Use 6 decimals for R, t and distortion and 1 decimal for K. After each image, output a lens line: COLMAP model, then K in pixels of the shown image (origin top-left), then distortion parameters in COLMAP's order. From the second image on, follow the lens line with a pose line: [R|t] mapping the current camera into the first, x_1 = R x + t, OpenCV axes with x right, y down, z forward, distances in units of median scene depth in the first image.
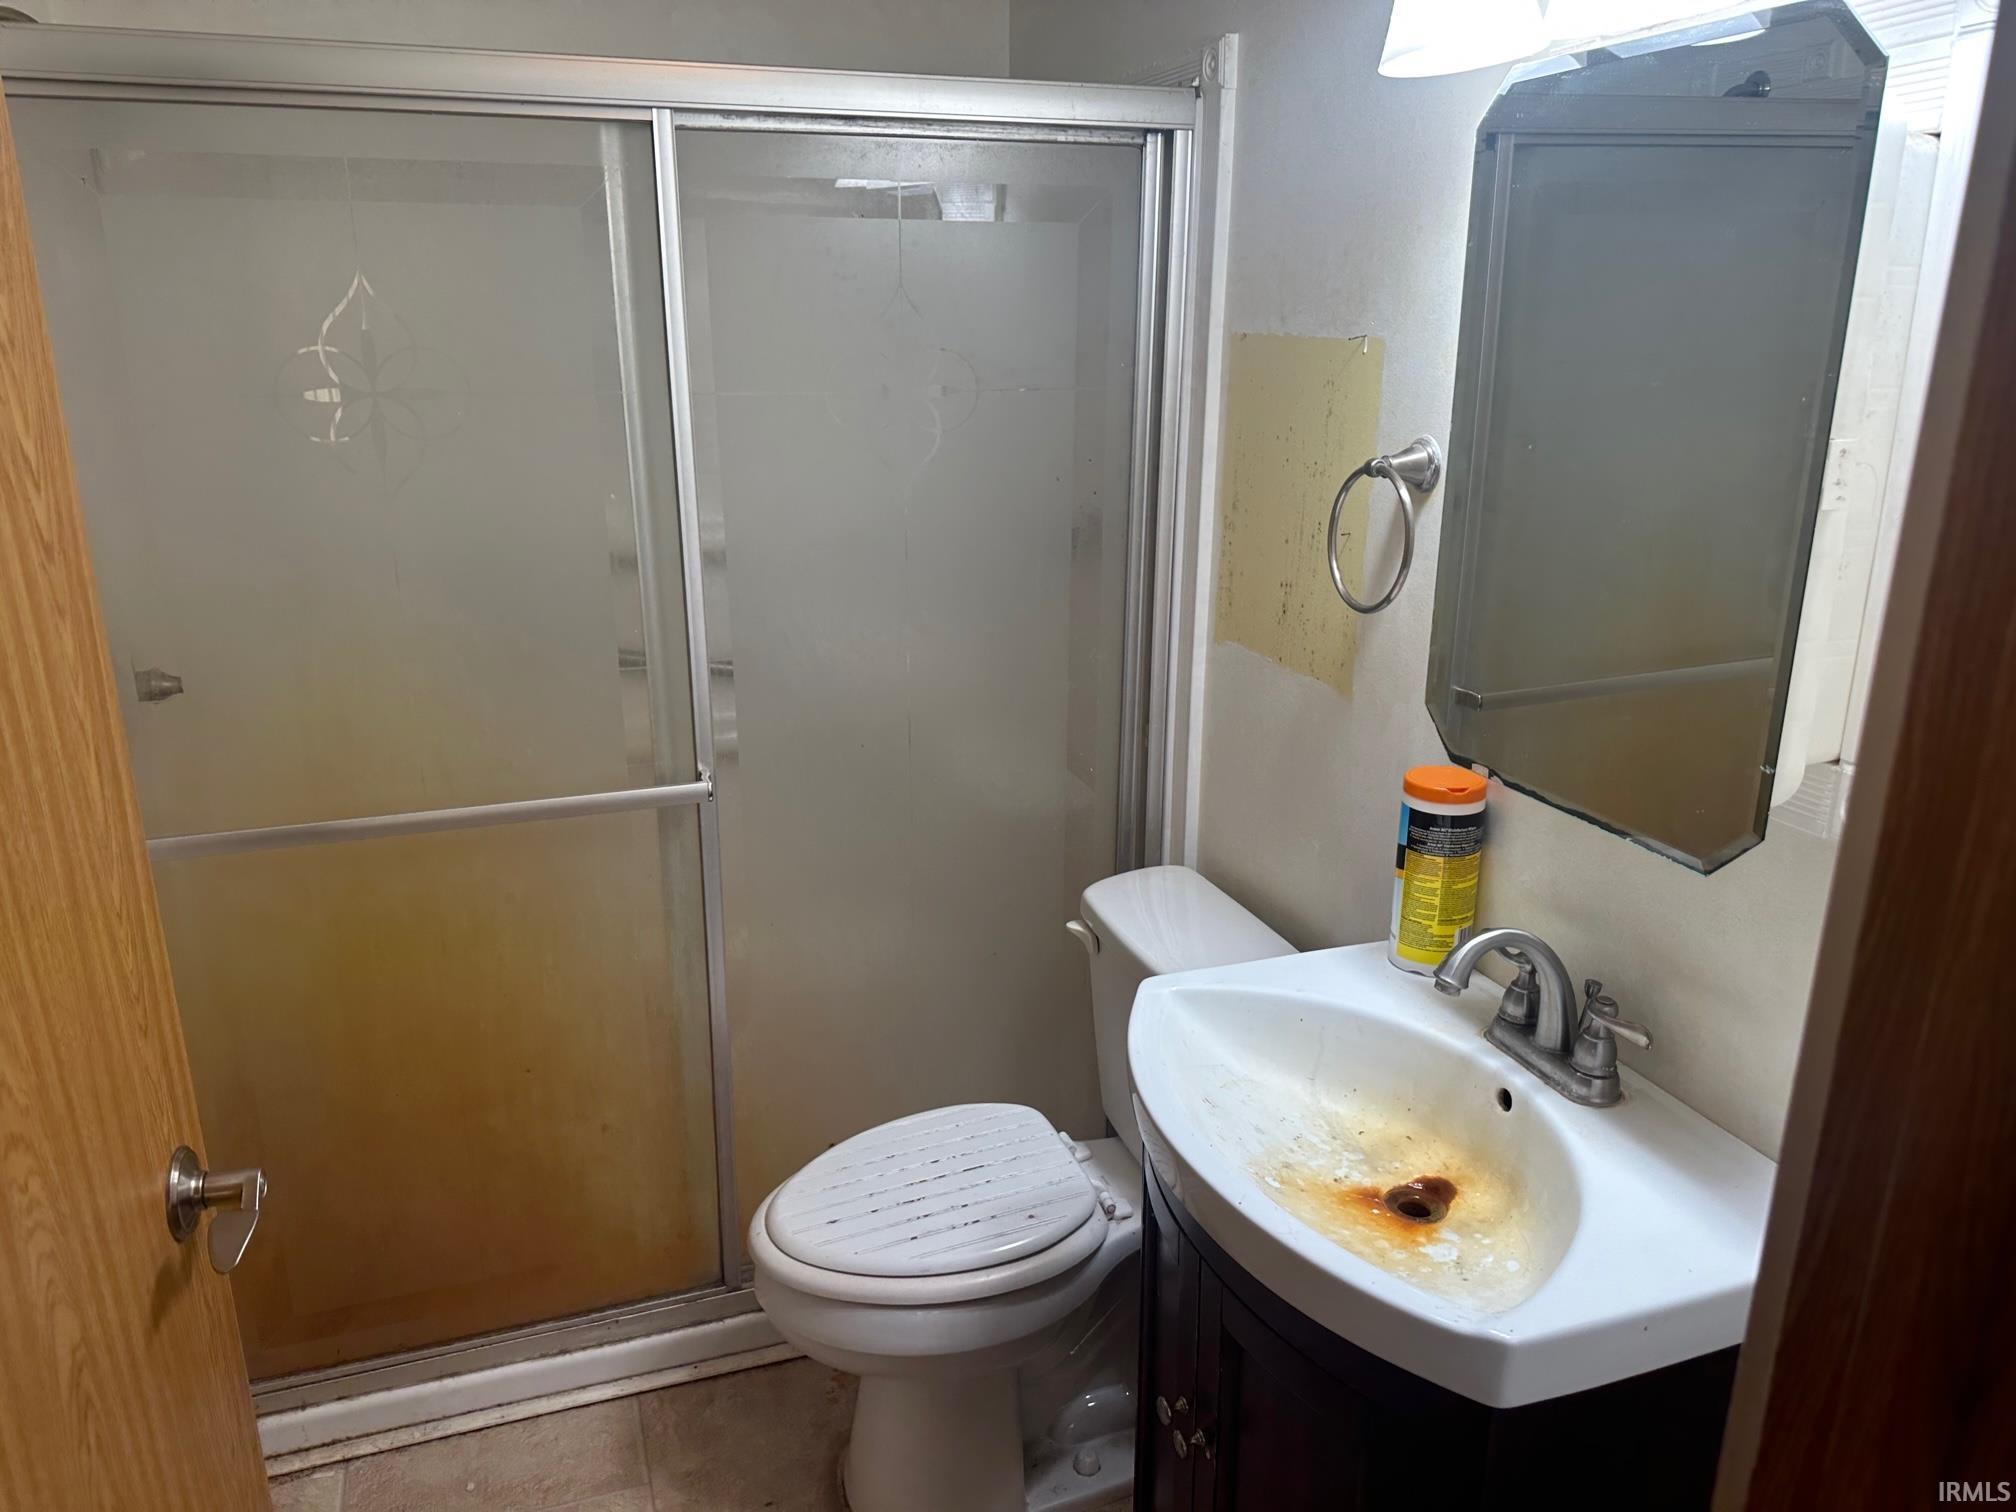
lens RADIAL K [[1421.2, 0, 1005.6], [0, 1421.2, 752.5], [0, 0, 1]] dist [0.059392, -0.066378]
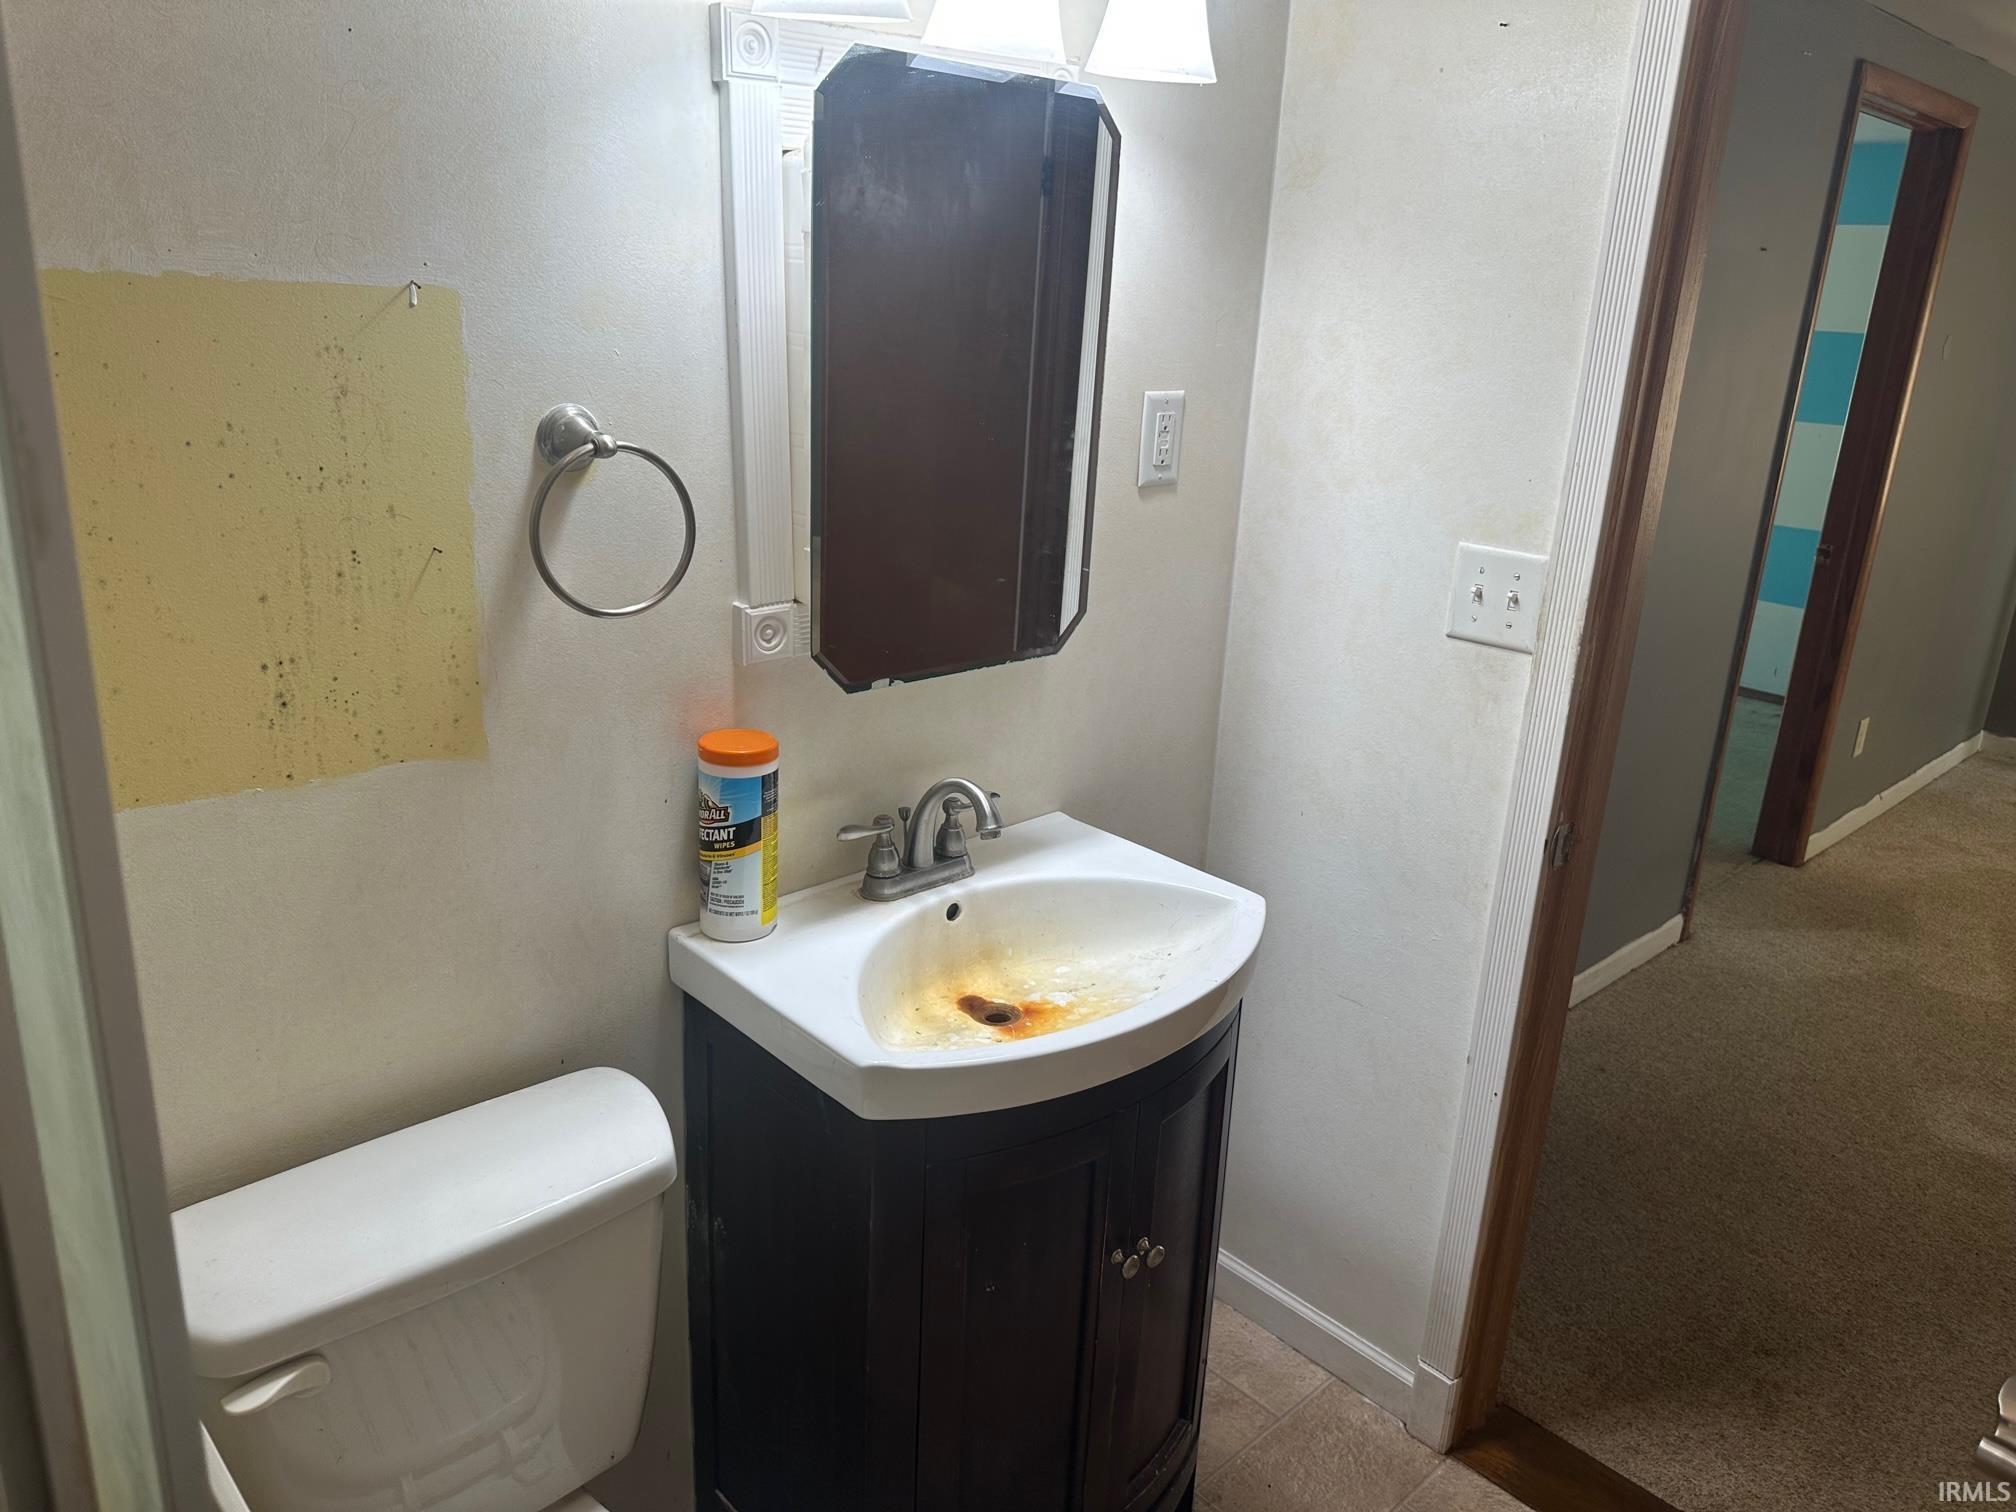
lens RADIAL K [[1421.2, 0, 1009.1], [0, 1421.2, 762.2], [0, 0, 1]] dist [0.059392, -0.066378]
pose [[-0.394946, -0.288128, 0.872353, -0.569471], [0.239866, 0.884271, 0.400660, -0.285723], [-0.886838, 0.367487, -0.280127, 0.992260]]
